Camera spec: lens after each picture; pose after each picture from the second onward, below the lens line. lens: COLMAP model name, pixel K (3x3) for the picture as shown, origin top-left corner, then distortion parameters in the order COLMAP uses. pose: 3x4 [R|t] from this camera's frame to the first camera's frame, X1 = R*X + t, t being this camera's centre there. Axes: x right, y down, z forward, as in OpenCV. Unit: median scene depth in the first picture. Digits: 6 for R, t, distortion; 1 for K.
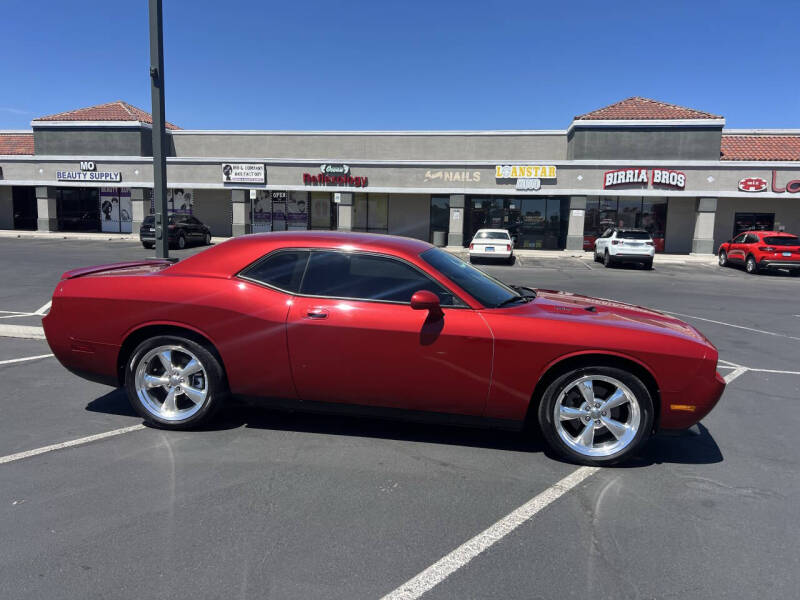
lens RADIAL K [[598.4, 0, 395.7], [0, 598.4, 301.9], [0, 0, 1]] dist [0.045562, -0.049134]
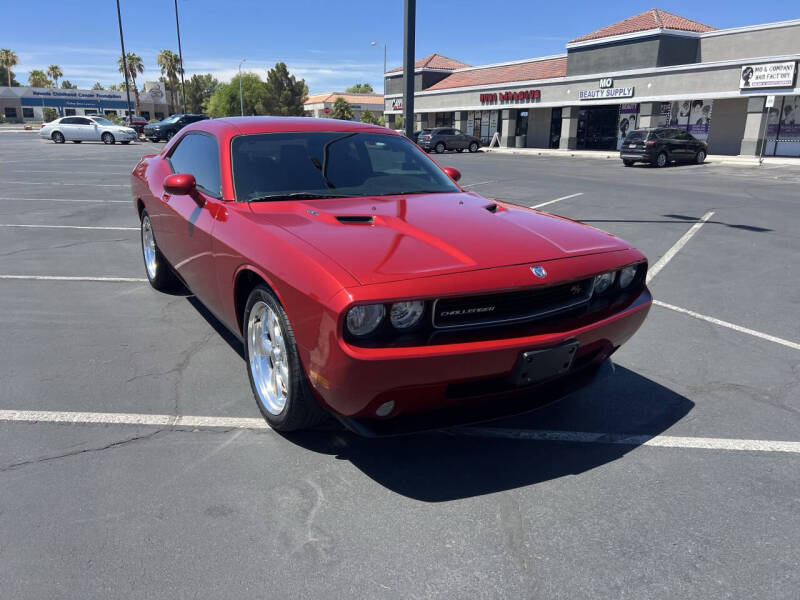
lens RADIAL K [[598.4, 0, 395.8], [0, 598.4, 304.0], [0, 0, 1]] dist [0.045562, -0.049134]
pose [[0.627160, 0.194933, -0.754103, 0.119030], [-0.097403, 0.980204, 0.172373, -0.001786], [0.772776, -0.034653, 0.633732, 0.081648]]
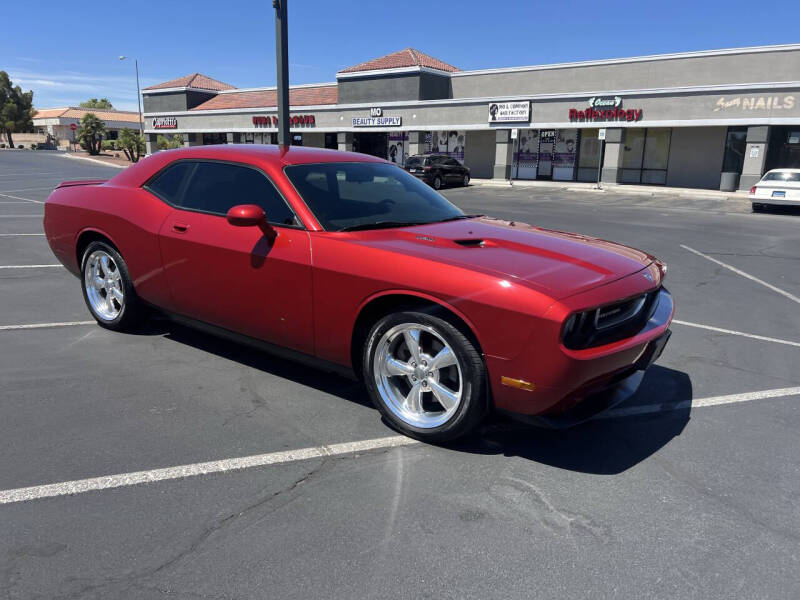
lens RADIAL K [[598.4, 0, 394.6], [0, 598.4, 299.9], [0, 0, 1]] dist [0.045562, -0.049134]
pose [[0.876132, 0.105163, -0.470460, 0.081436], [-0.064721, 0.992740, 0.101380, 0.002059], [0.477706, -0.058374, 0.876578, 0.039236]]
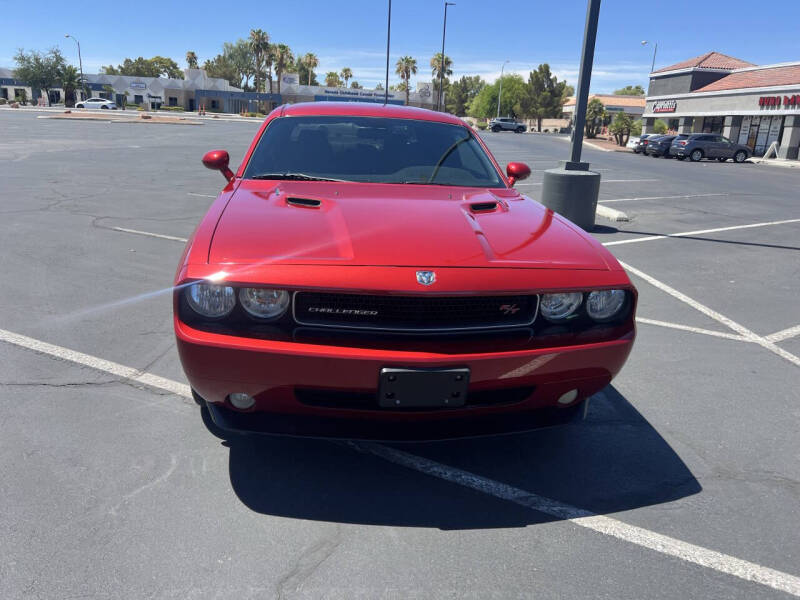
lens RADIAL K [[598.4, 0, 395.6], [0, 598.4, 292.8], [0, 0, 1]] dist [0.045562, -0.049134]
pose [[0.264390, 0.246290, -0.932437, 0.131453], [-0.169569, 0.963651, 0.206454, -0.005581], [0.949392, 0.103529, 0.296542, 0.123294]]
